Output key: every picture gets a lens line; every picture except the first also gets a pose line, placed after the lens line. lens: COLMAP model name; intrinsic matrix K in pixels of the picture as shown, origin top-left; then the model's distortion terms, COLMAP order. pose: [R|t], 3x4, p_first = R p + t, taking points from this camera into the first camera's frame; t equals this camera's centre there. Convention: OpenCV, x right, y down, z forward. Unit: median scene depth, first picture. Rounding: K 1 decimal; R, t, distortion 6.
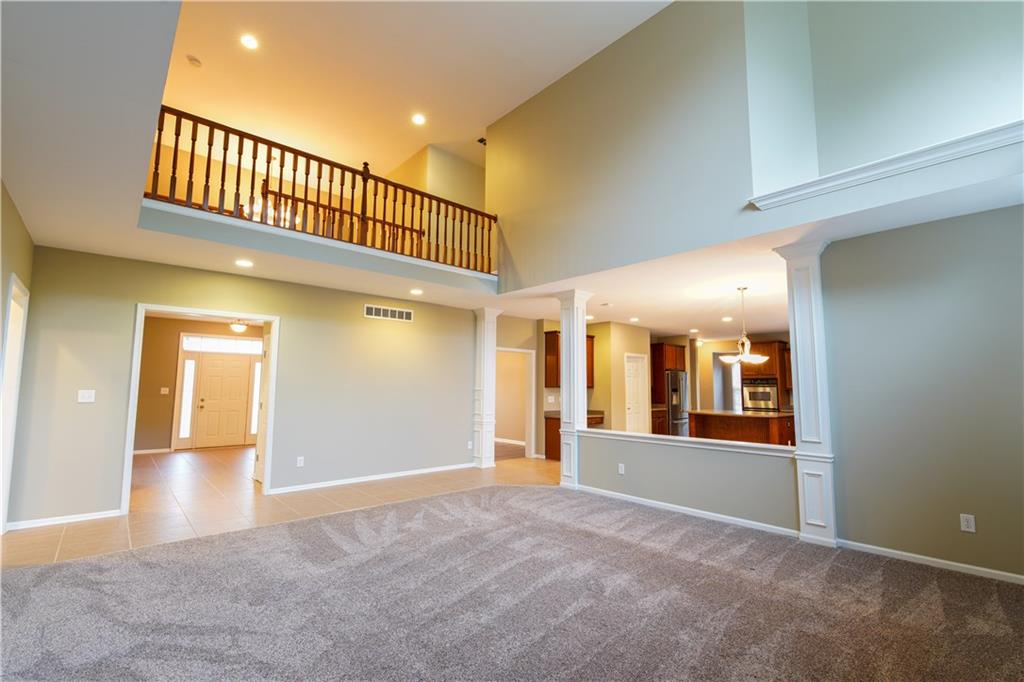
lens RADIAL K [[454.1, 0, 511.1], [0, 454.1, 340.4], [0, 0, 1]] dist [-0.002418, -0.003128]
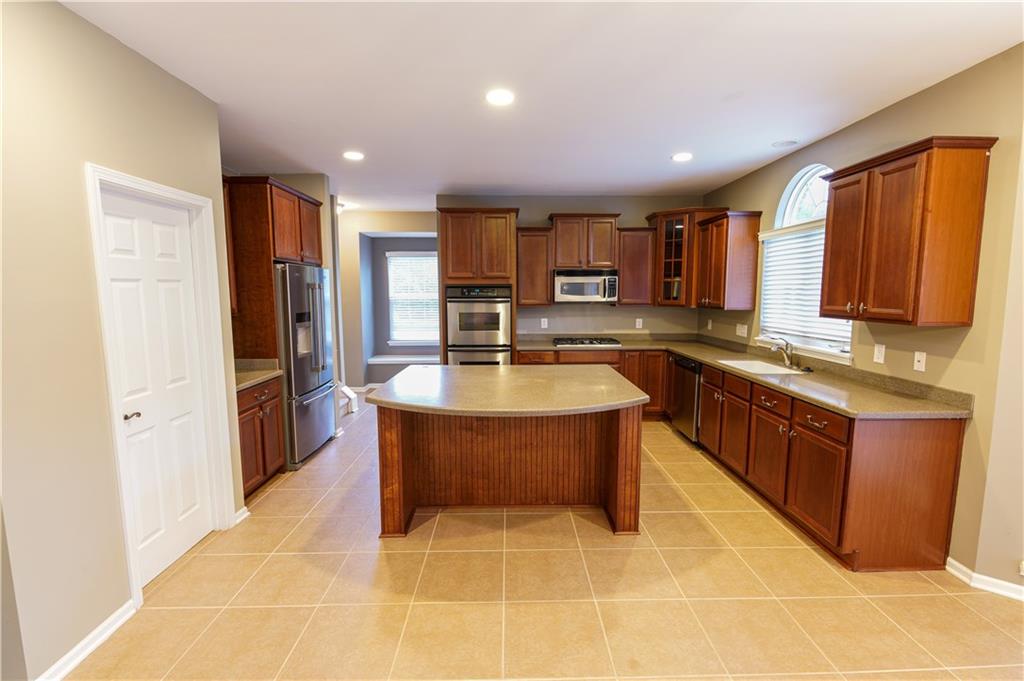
lens RADIAL K [[454.1, 0, 518.8], [0, 454.1, 342.0], [0, 0, 1]] dist [-0.002418, -0.003128]
pose [[0.642424, -0.096947, 0.760192, 0.214407], [-0.069940, 0.980409, 0.184136, 0.055049], [-0.763151, -0.171461, 0.623058, 0.711081]]
